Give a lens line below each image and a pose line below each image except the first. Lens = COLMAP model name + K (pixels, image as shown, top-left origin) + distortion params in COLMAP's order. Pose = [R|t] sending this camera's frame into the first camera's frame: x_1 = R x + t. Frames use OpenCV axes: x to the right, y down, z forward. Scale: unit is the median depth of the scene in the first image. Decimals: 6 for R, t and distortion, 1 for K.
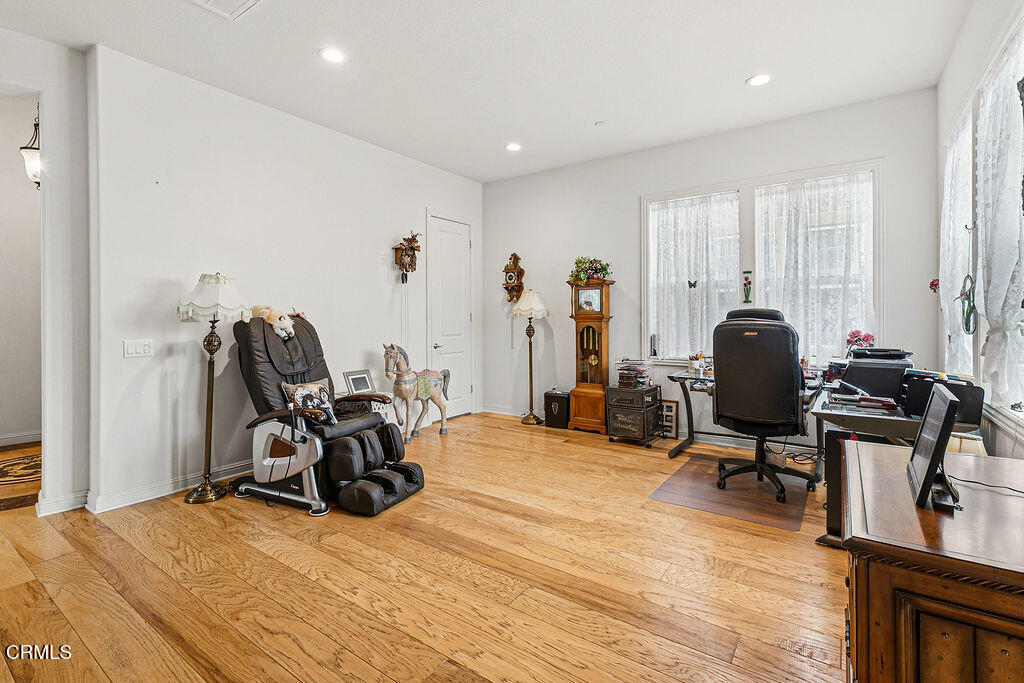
lens RADIAL K [[472.0, 0, 508.0], [0, 472.0, 316.5], [0, 0, 1]] dist [-0.001059, -0.000107]
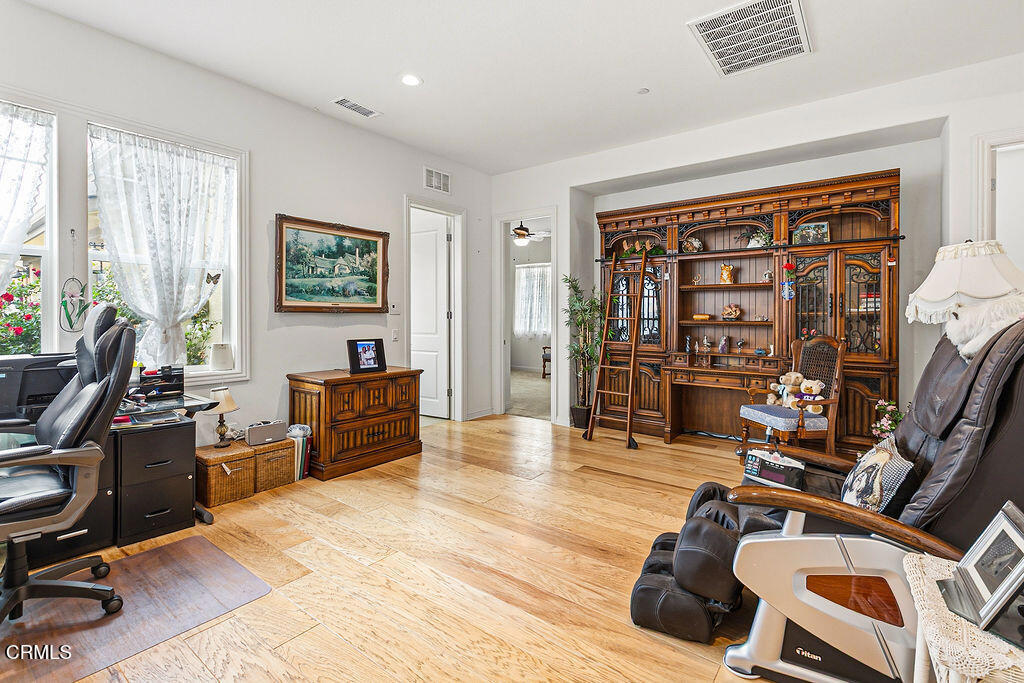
lens RADIAL K [[472.0, 0, 508.0], [0, 472.0, 316.5], [0, 0, 1]] dist [-0.001059, -0.000107]
pose [[-0.999285, 0.001111, 0.037805, -0.041543], [0.001074, 0.999999, -0.000987, 0.002295], [-0.037806, -0.000945, -0.999285, 1.205588]]
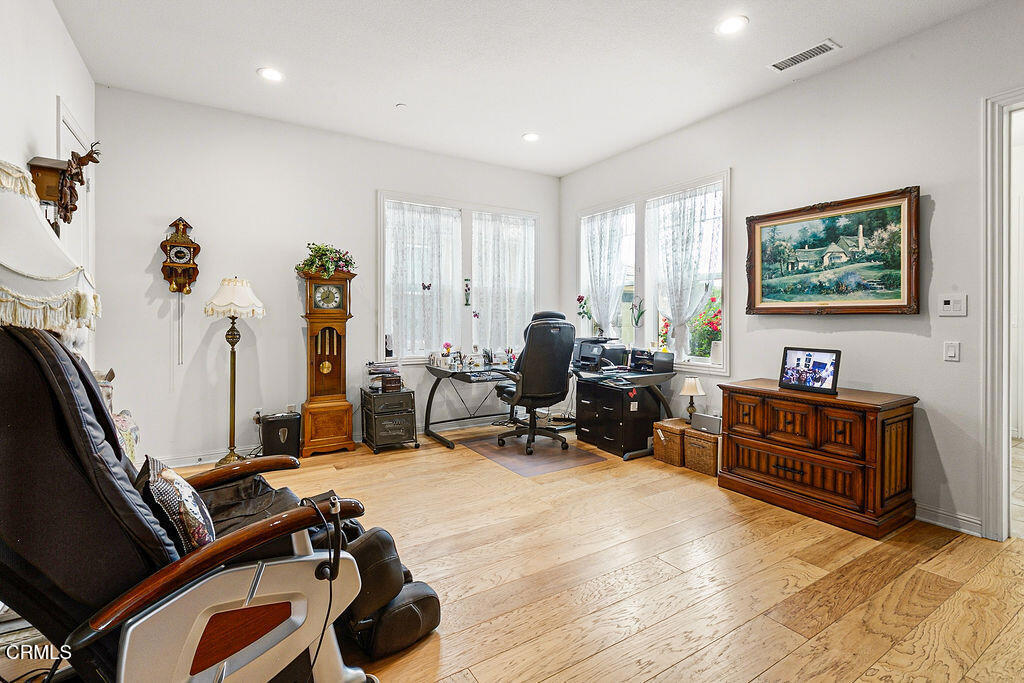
lens RADIAL K [[470.1, 0, 508.9], [0, 470.1, 322.1], [0, 0, 1]] dist [-0.002643, 0.000294]
pose [[0.380131, -0.004554, 0.924922, -0.555216], [-0.005983, 0.999955, 0.007383, 0.003280], [-0.924913, -0.008340, 0.380086, 0.448403]]
